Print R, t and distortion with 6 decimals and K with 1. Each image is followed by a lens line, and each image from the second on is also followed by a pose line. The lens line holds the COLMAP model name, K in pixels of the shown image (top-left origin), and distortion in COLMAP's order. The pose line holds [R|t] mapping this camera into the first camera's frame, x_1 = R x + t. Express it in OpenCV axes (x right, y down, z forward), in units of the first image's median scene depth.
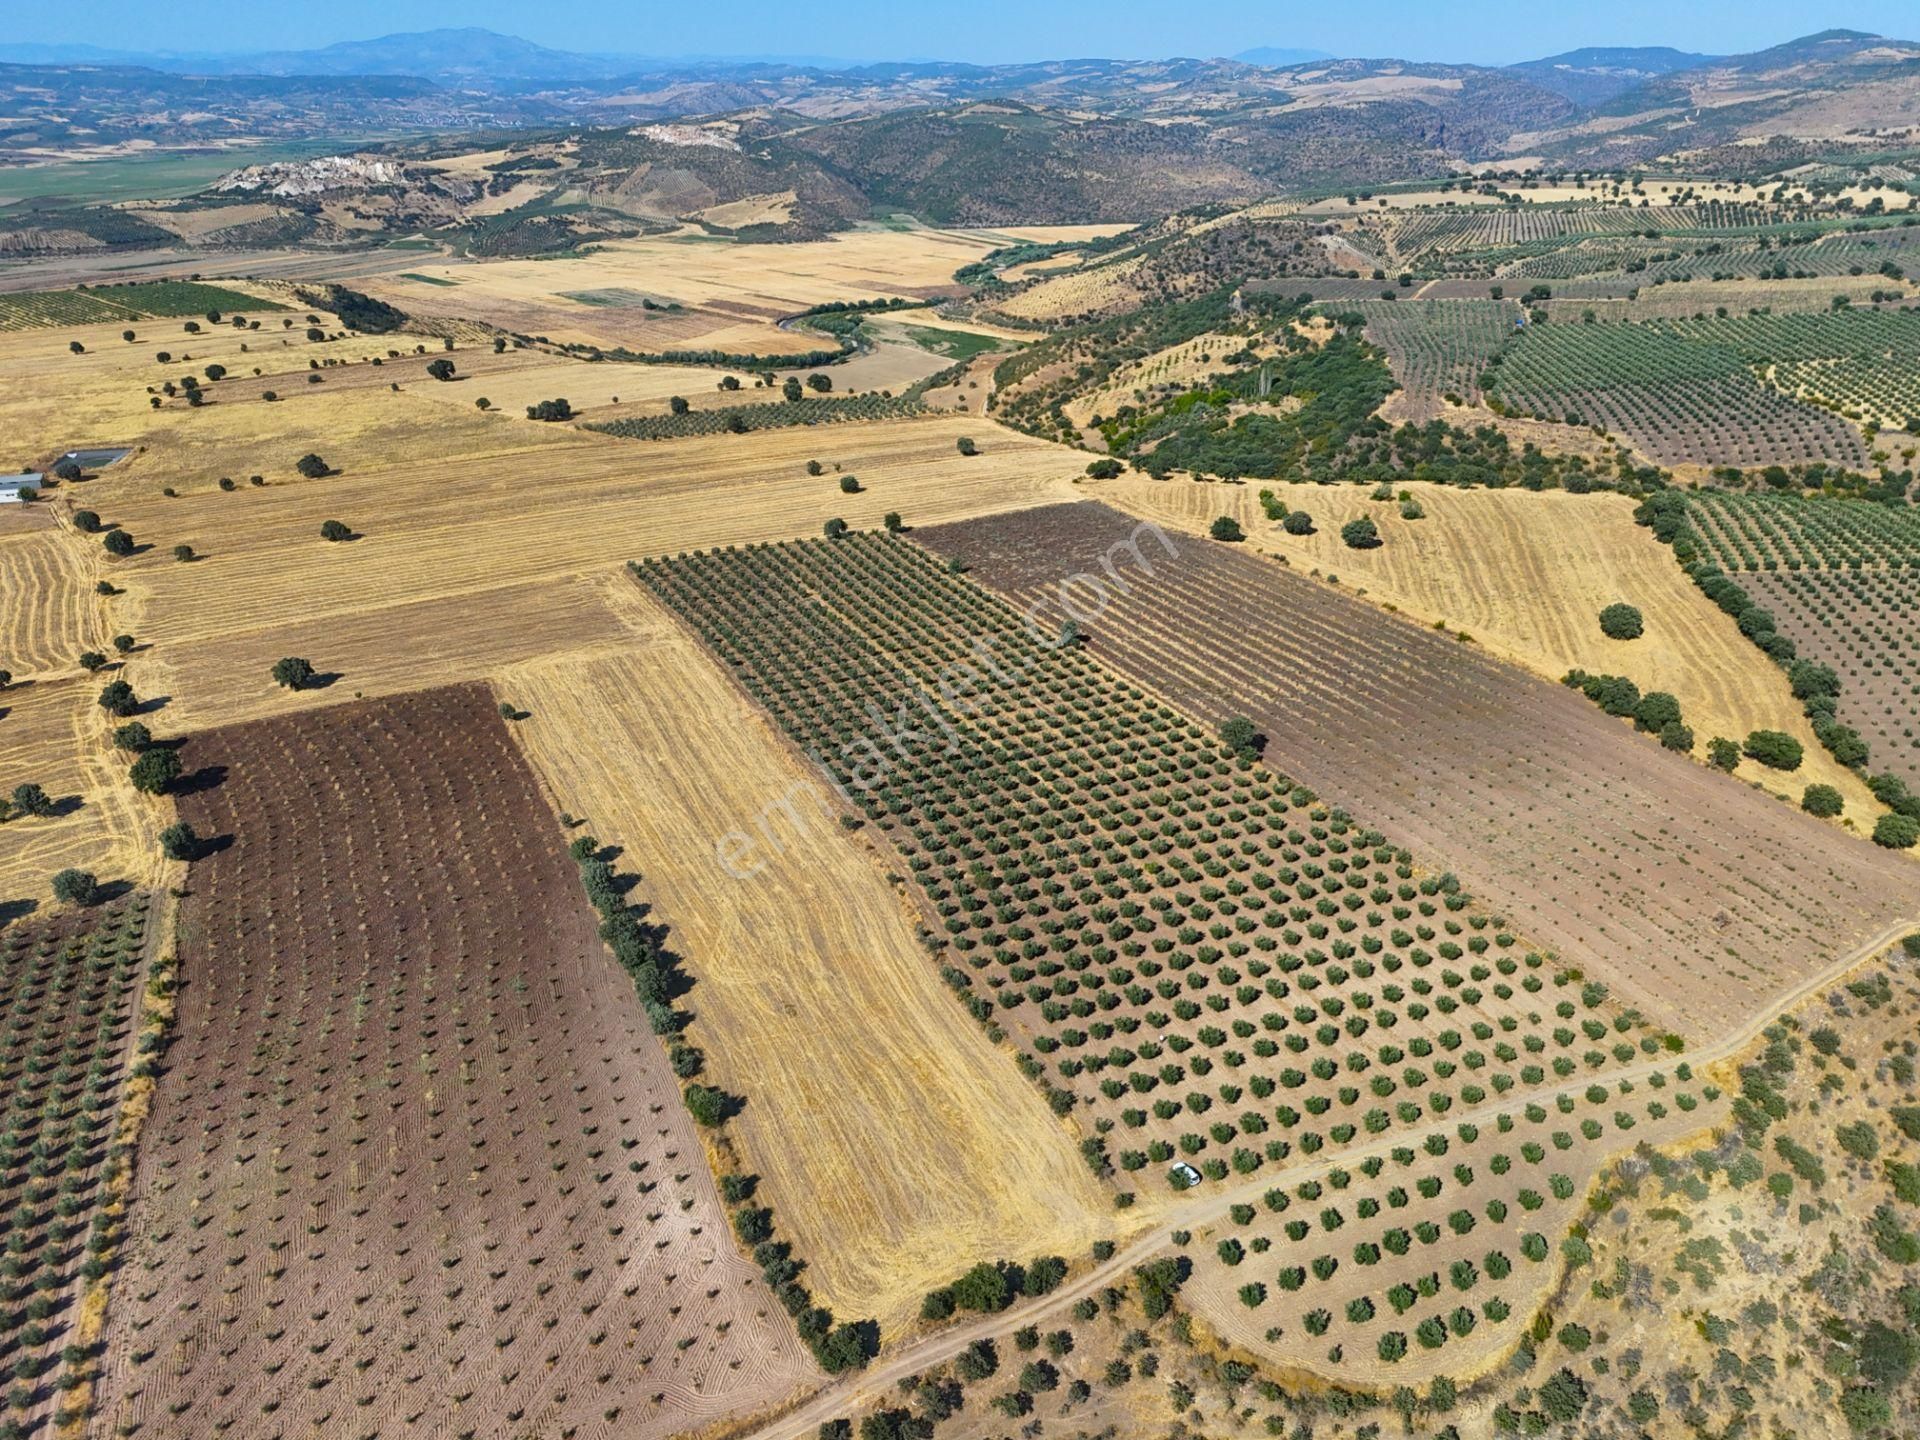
lens RADIAL K [[1419.7, 0, 967.5], [0, 1419.7, 711.5], [0, 0, 1]] dist [0.061029, -0.051938]
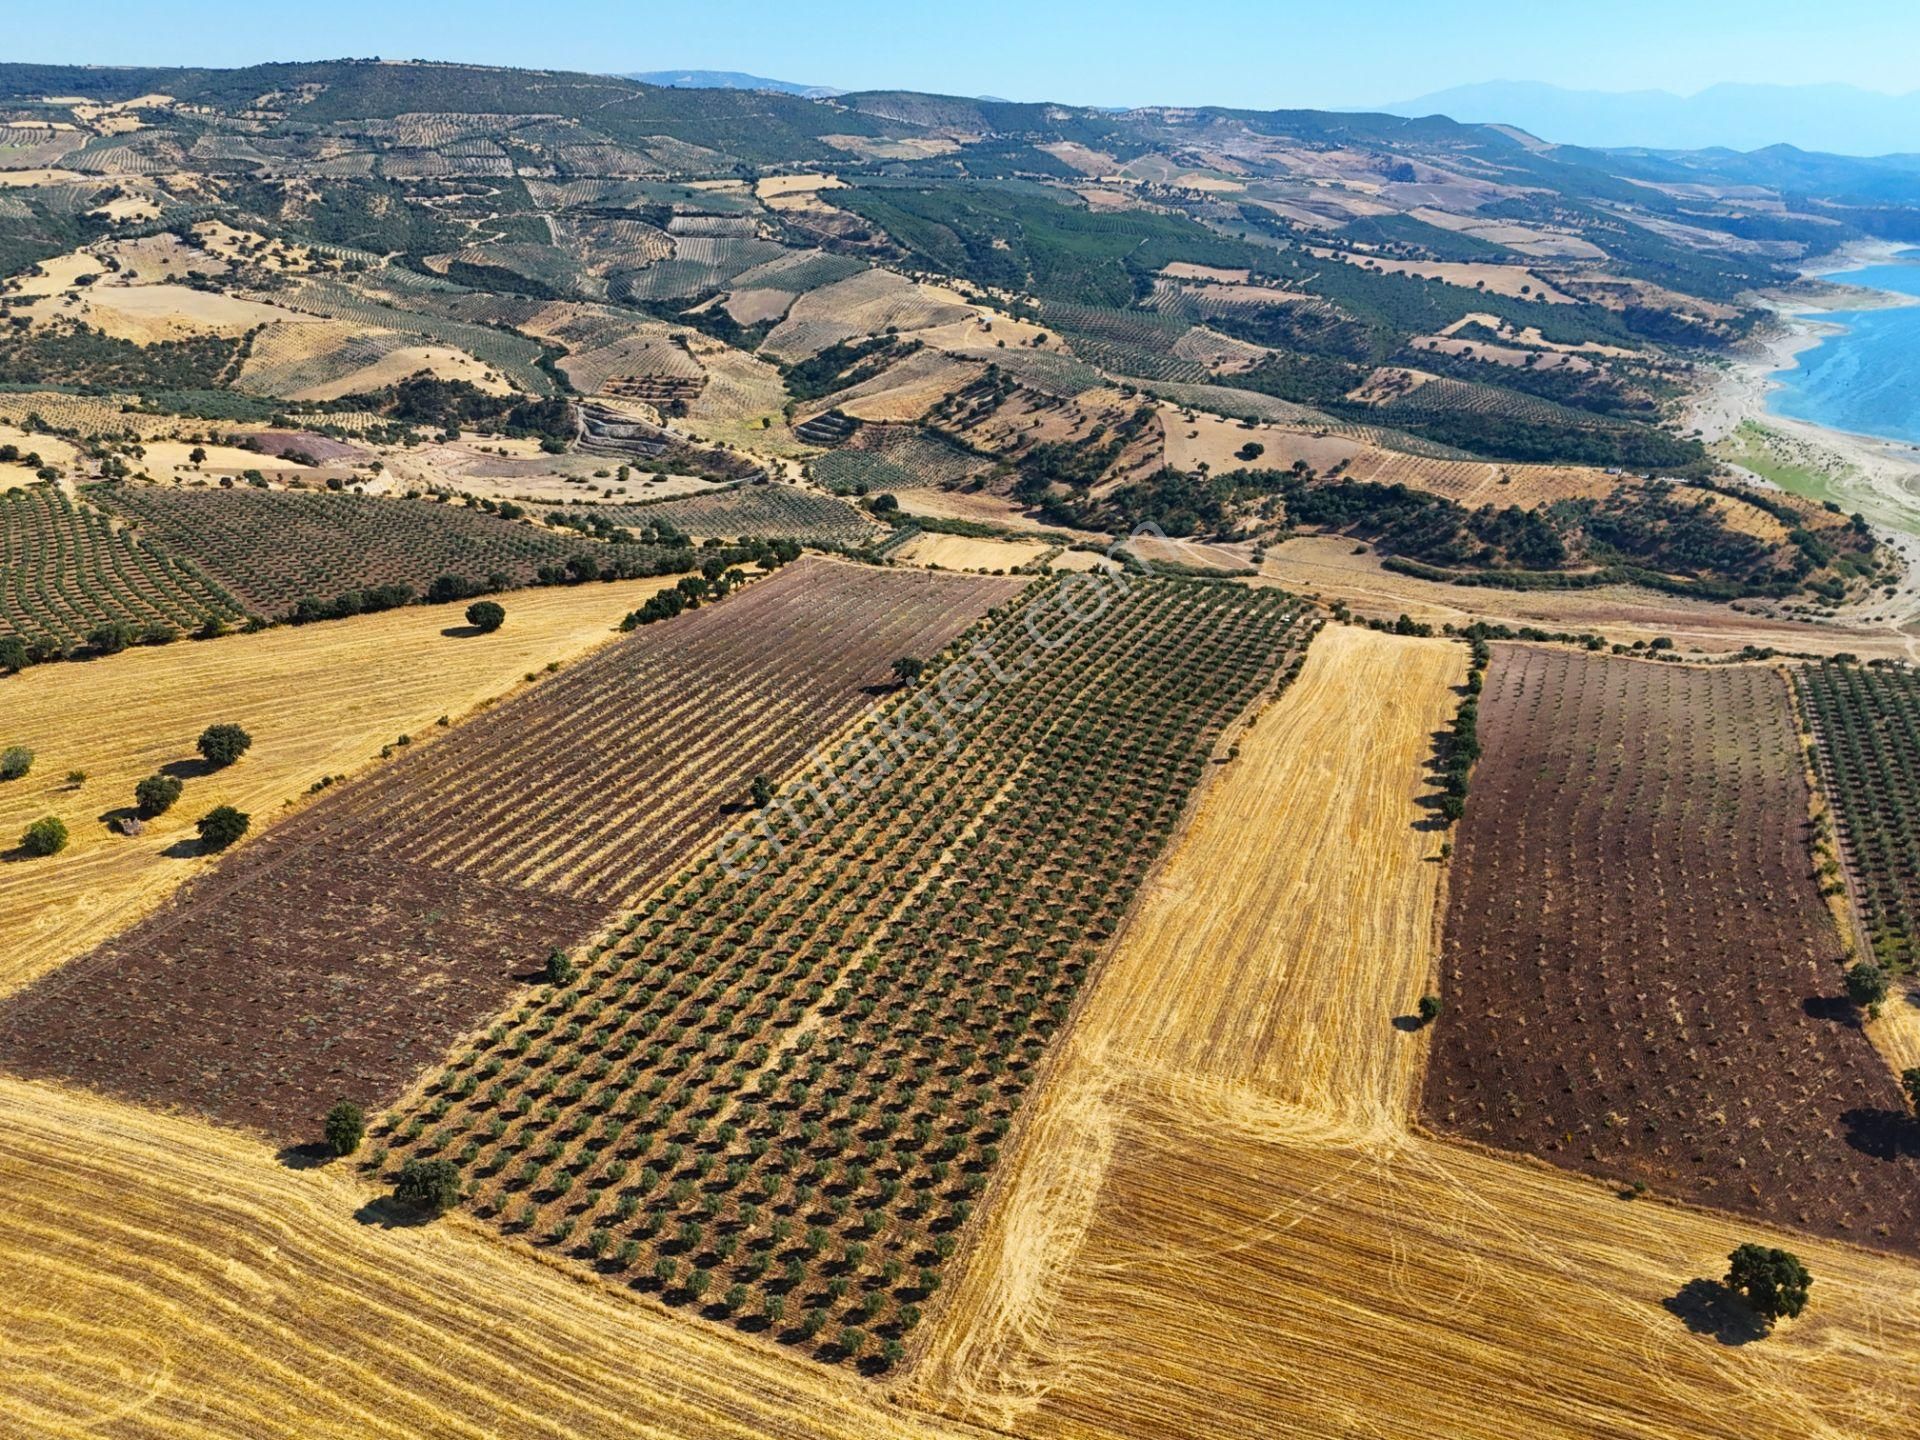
lens RADIAL K [[1419.7, 0, 965.5], [0, 1419.7, 719.1], [0, 0, 1]] dist [0.061029, -0.051938]
pose [[-0.683563, -0.269354, 0.678373, -0.465159], [0.291198, 0.751604, 0.591857, -0.452276], [-0.669287, 0.602112, -0.435334, 1.057773]]
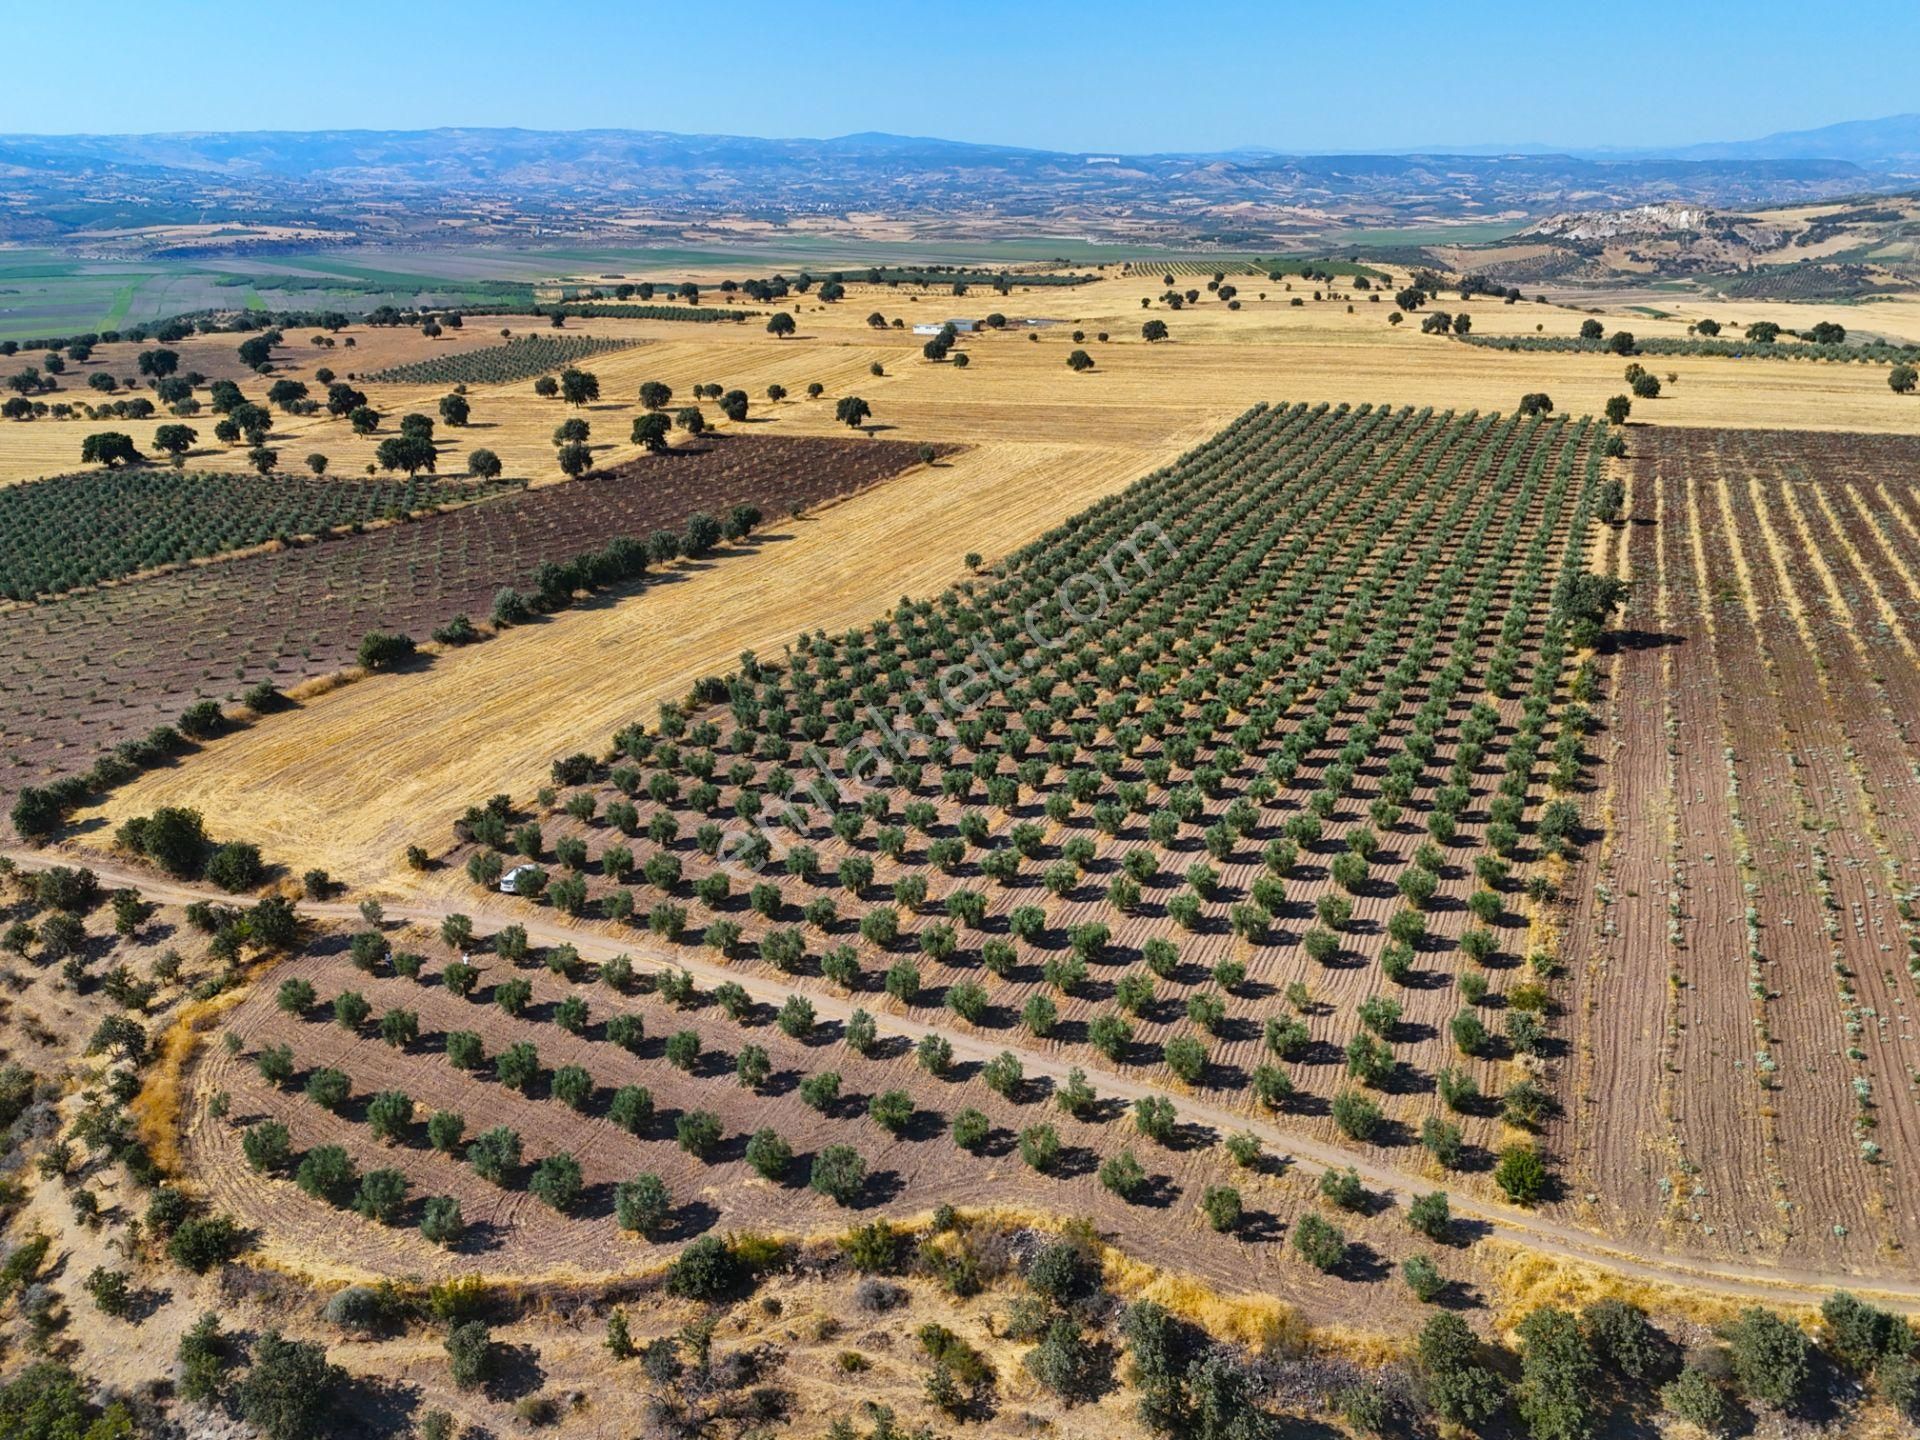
lens RADIAL K [[1419.7, 0, 966.1], [0, 1419.7, 714.8], [0, 0, 1]] dist [0.061029, -0.051938]
pose [[0.650987, 0.267379, -0.710440, 0.313669], [-0.305658, 0.949015, 0.077089, 0.063991], [0.694830, 0.166968, 0.699523, 0.301093]]
